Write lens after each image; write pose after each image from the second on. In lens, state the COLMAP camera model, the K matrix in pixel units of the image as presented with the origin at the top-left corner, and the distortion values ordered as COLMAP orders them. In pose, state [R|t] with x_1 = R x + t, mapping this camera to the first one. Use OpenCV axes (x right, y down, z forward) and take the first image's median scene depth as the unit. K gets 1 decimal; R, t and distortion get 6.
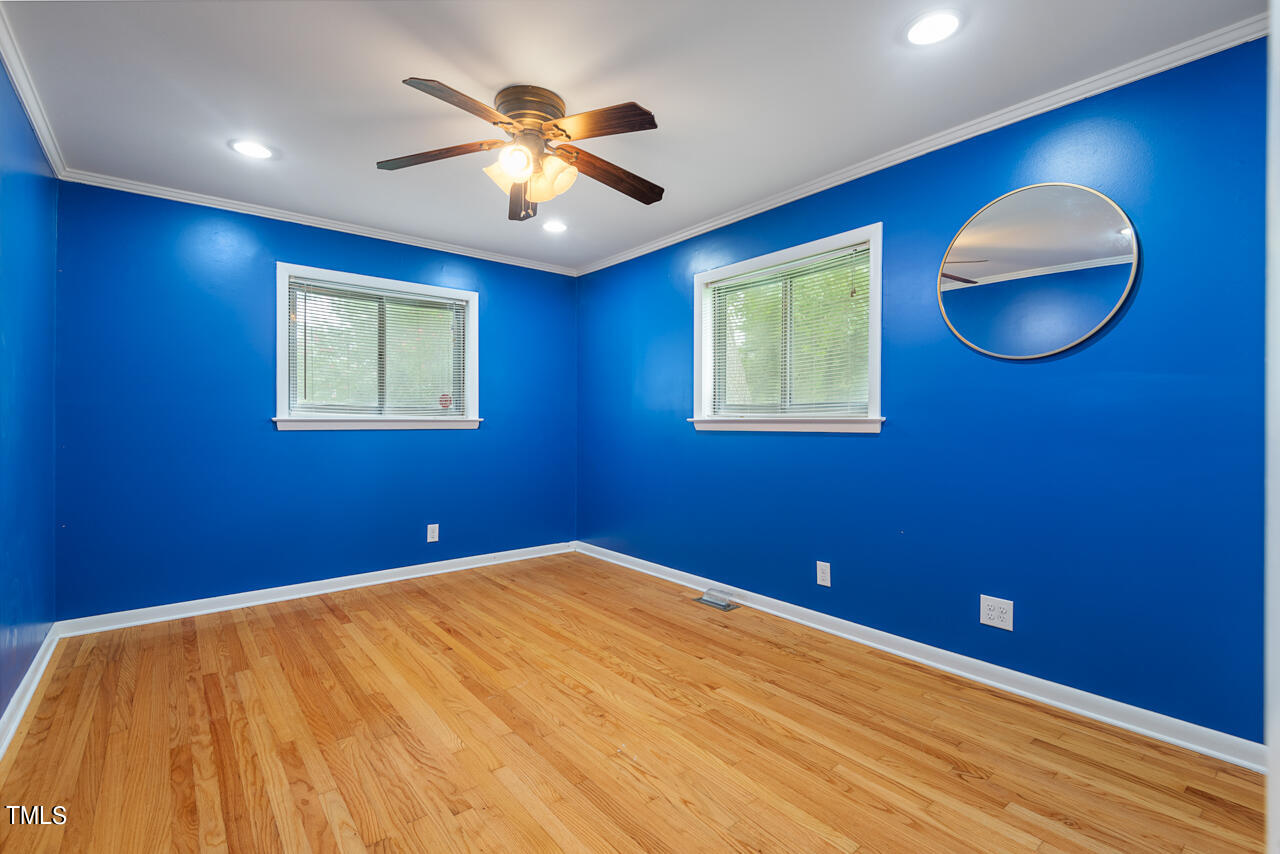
lens RADIAL K [[581.5, 0, 637.1], [0, 581.5, 426.8], [0, 0, 1]] dist [0.024669, -0.012413]
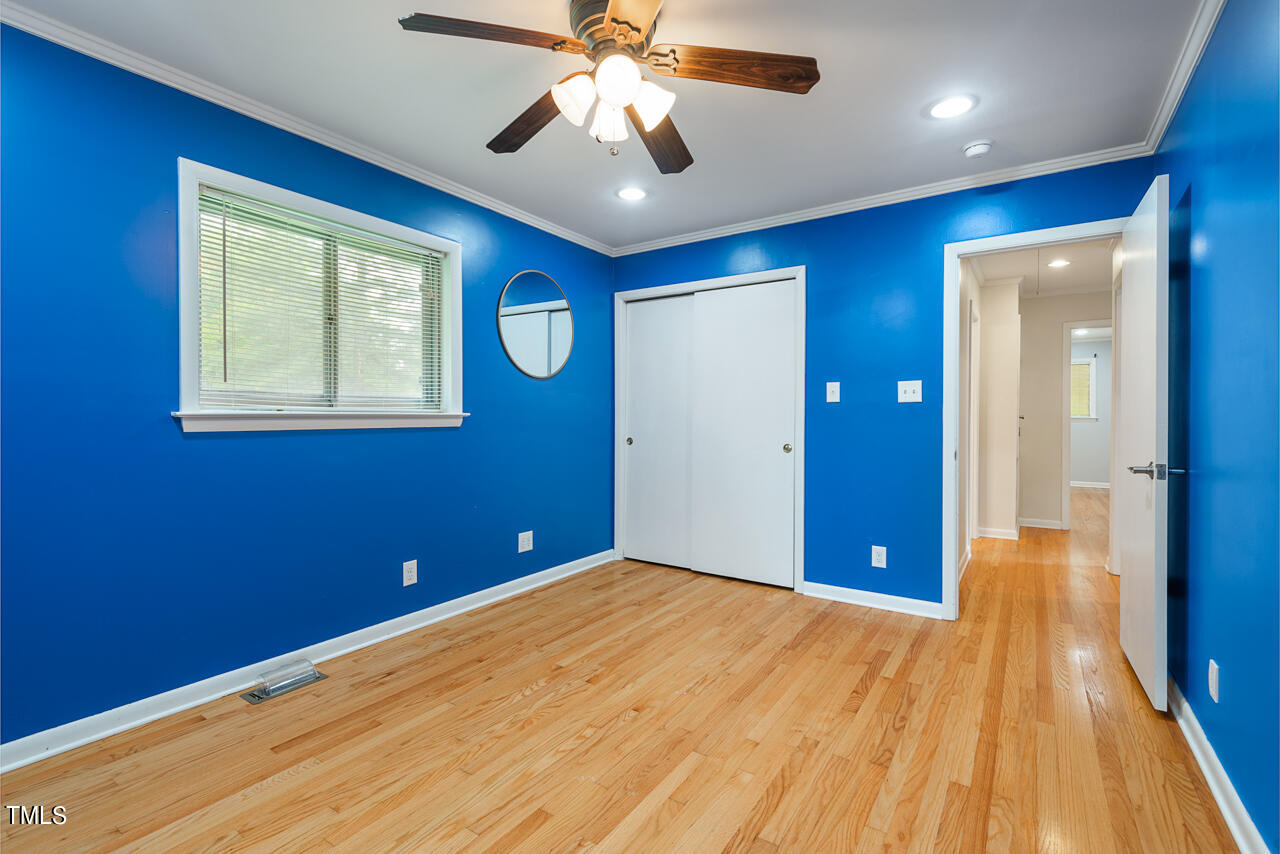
lens RADIAL K [[581.5, 0, 643.7], [0, 581.5, 436.5], [0, 0, 1]] dist [0.024669, -0.012413]
pose [[-0.304022, -0.036090, 0.951981, -0.831147], [0.007243, 0.999166, 0.040192, -0.014393], [-0.952637, 0.019114, -0.303507, 1.061012]]
